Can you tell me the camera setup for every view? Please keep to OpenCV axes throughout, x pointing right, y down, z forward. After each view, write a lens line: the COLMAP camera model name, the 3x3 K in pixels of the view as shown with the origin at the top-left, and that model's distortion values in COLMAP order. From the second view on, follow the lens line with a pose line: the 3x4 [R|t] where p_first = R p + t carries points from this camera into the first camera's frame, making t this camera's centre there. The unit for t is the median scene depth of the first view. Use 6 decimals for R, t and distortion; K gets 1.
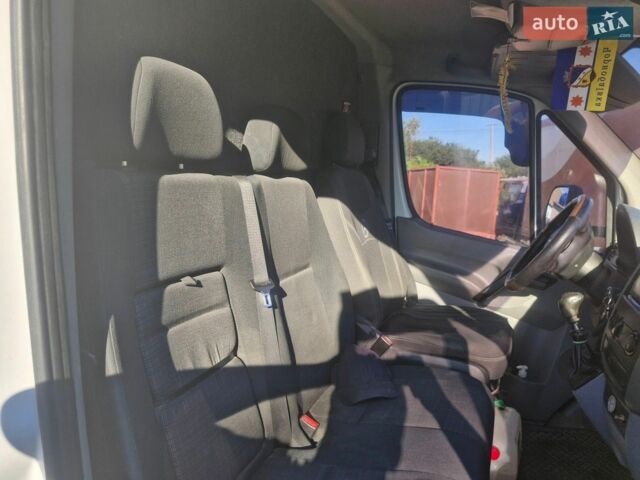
lens RADIAL K [[444.8, 0, 319.1], [0, 444.8, 244.9], [0, 0, 1]] dist [0.059818, -0.060071]
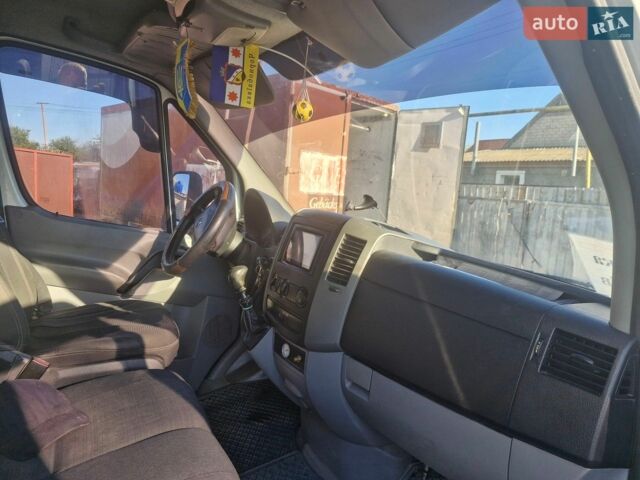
lens RADIAL K [[444.8, 0, 318.7], [0, 444.8, 236.9], [0, 0, 1]] dist [0.059818, -0.060071]
pose [[0.609691, -0.089261, 0.787597, -0.163044], [0.080230, 0.995485, 0.050715, -0.007420], [-0.788568, 0.032268, 0.614100, 0.122556]]
